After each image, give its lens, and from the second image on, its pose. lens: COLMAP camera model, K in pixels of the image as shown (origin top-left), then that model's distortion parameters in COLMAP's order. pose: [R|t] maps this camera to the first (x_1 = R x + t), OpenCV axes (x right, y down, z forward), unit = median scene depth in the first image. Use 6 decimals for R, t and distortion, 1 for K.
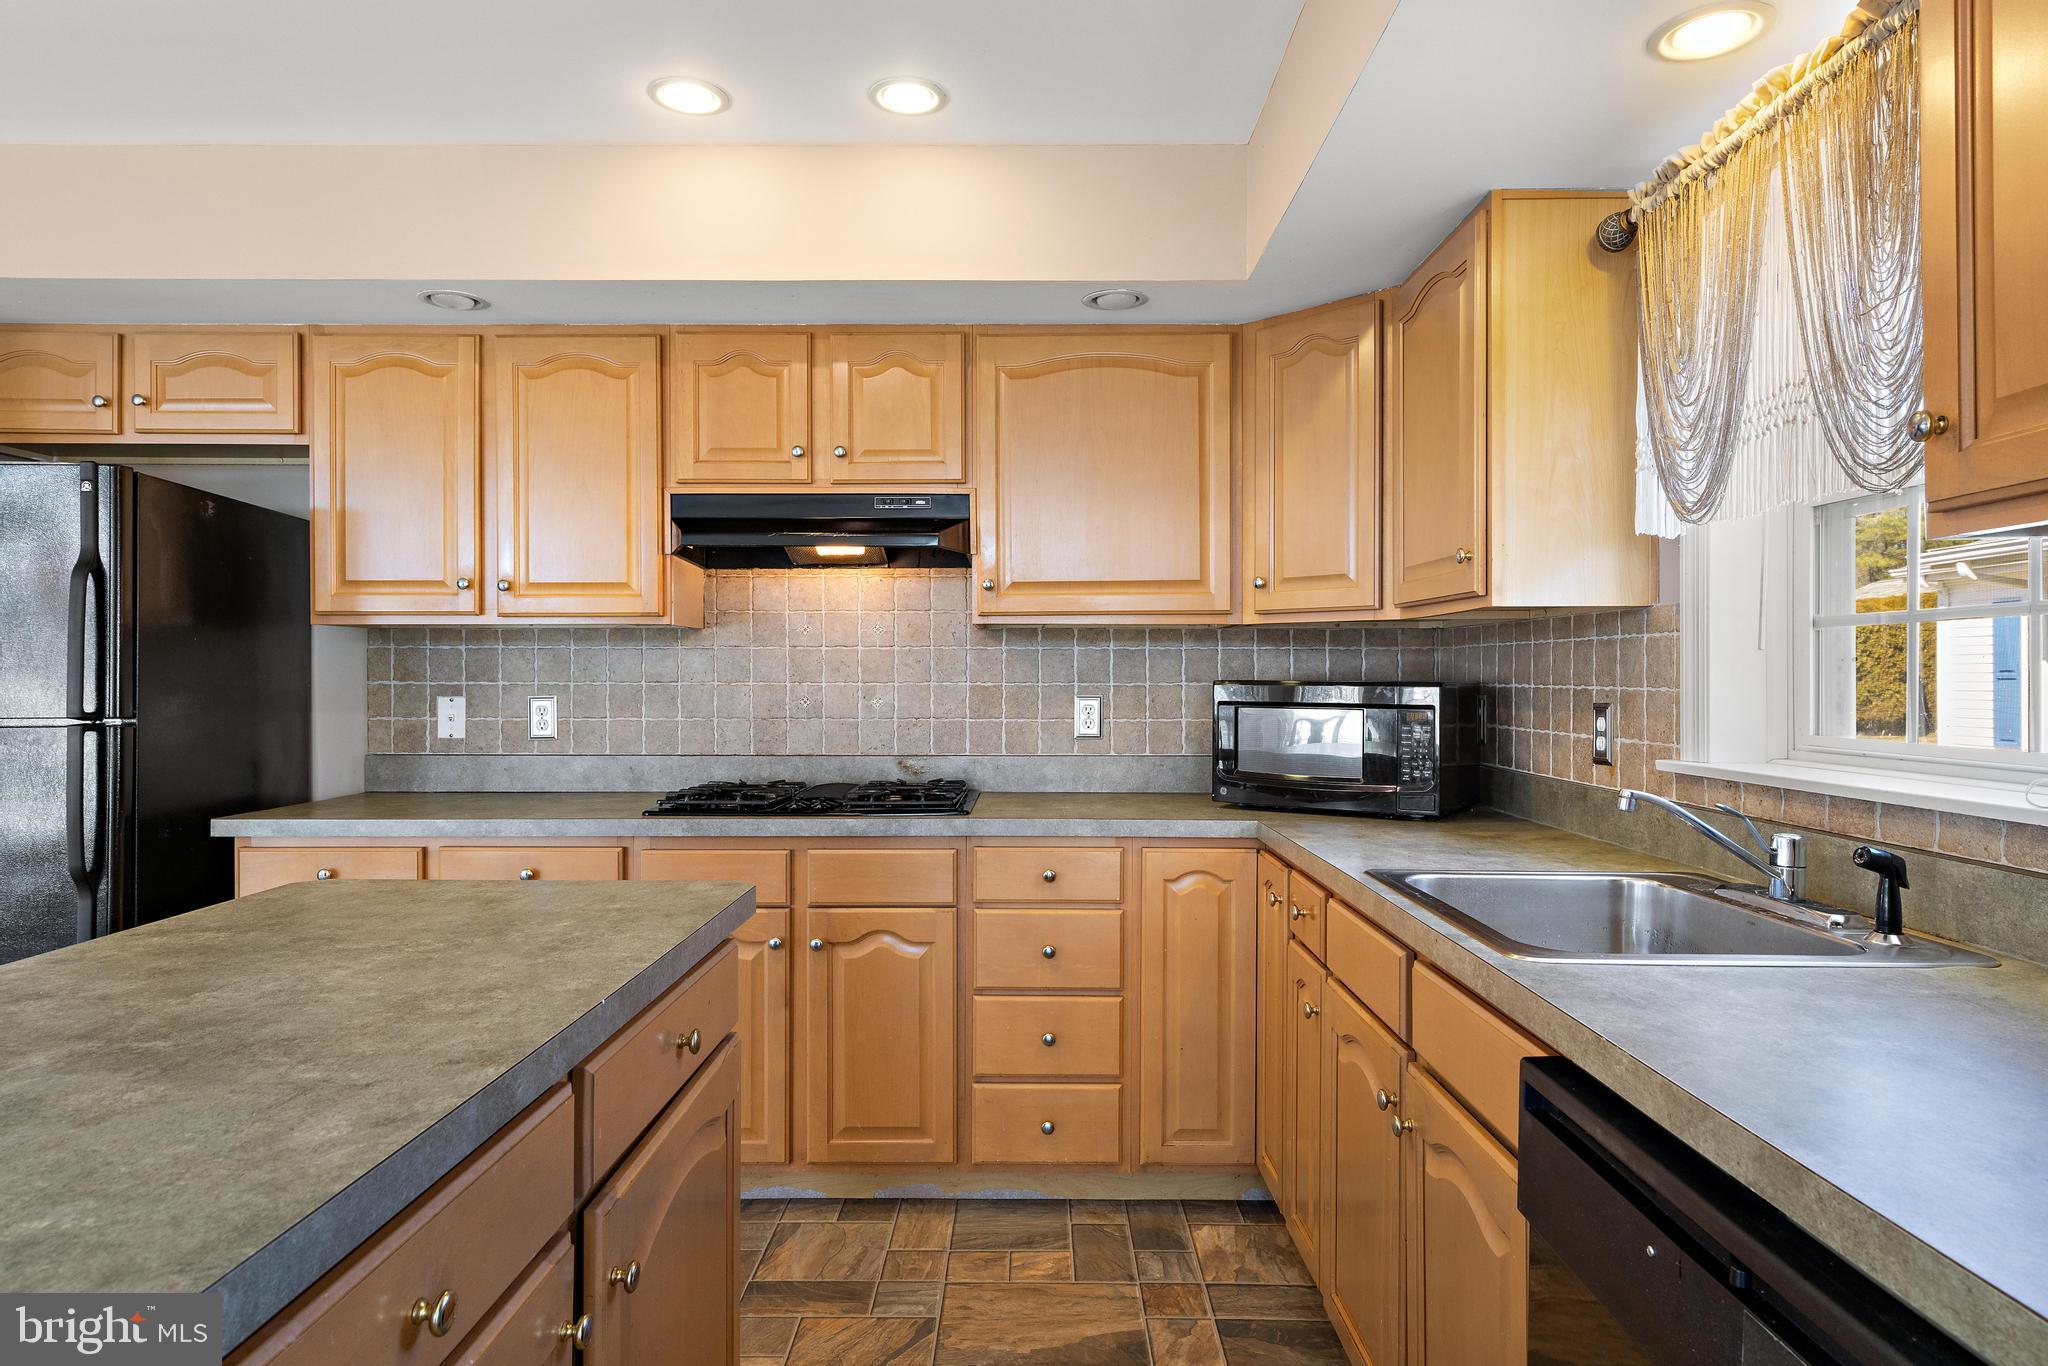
lens RADIAL K [[1185.2, 0, 1031.4], [0, 1185.2, 680.7], [0, 0, 1]] dist [0.005153, 0.001553]
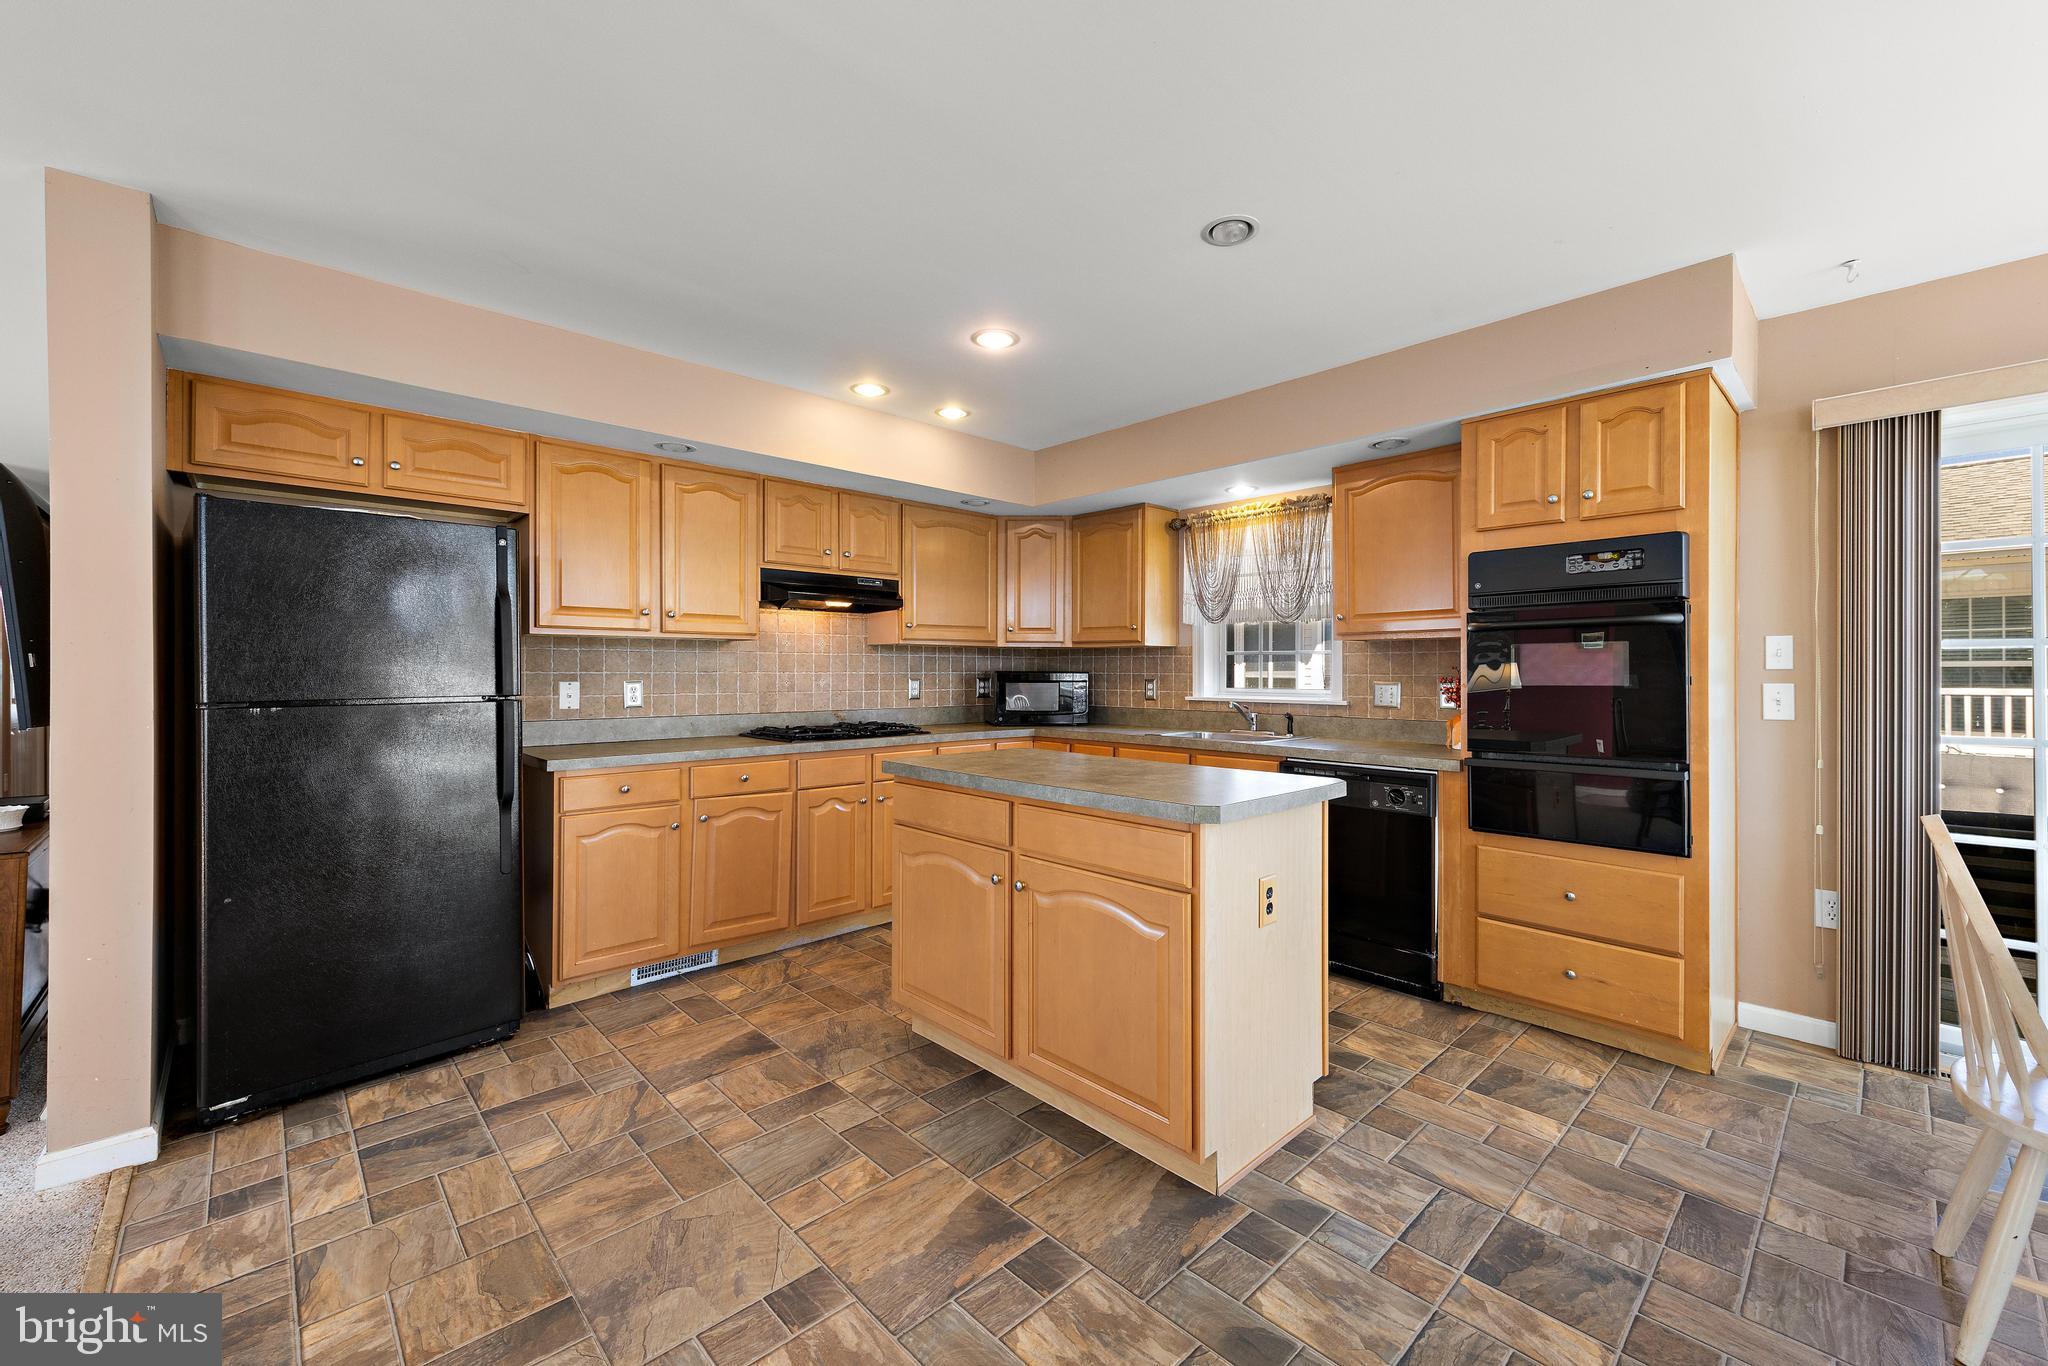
lens RADIAL K [[816.8, 0, 1029.4], [0, 816.8, 670.7], [0, 0, 1]] dist [0.006568, -0.001394]
pose [[0.723800, 0.000724, 0.690009, -0.902111], [0.000546, 0.999999, -0.001622, 0.001563], [-0.690010, 0.001551, 0.723799, -0.190209]]
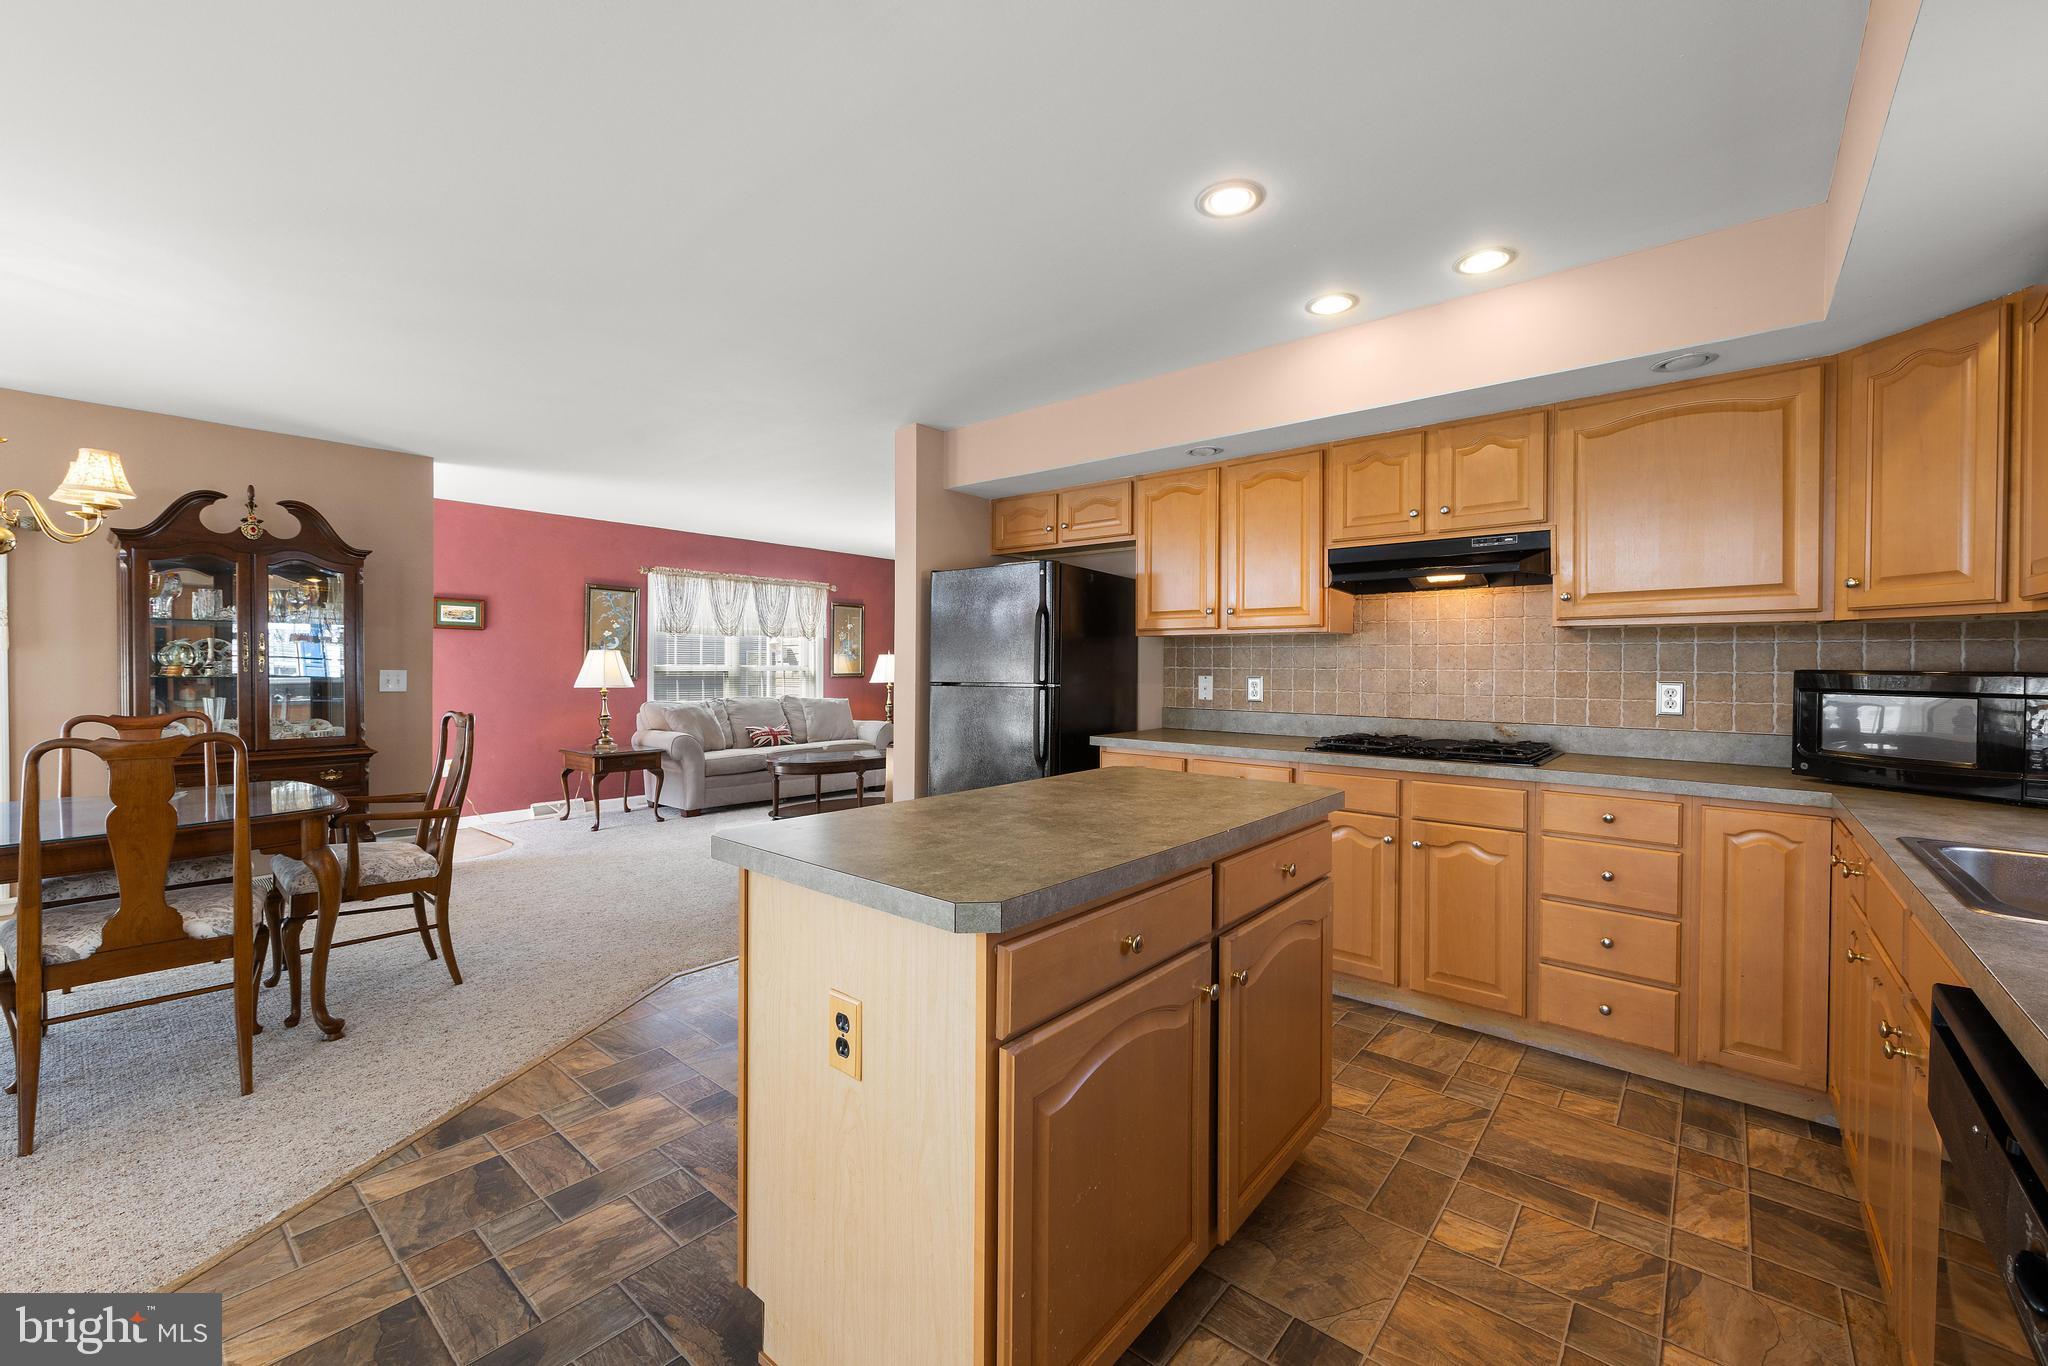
lens RADIAL K [[816.8, 0, 1033.6], [0, 816.8, 671.4], [0, 0, 1]] dist [0.006568, -0.001394]
pose [[0.766817, 0.009352, -0.641798, 0.099684], [-0.006241, 0.999955, 0.007114, 0.000149], [0.641836, -0.001449, 0.766841, -0.092607]]
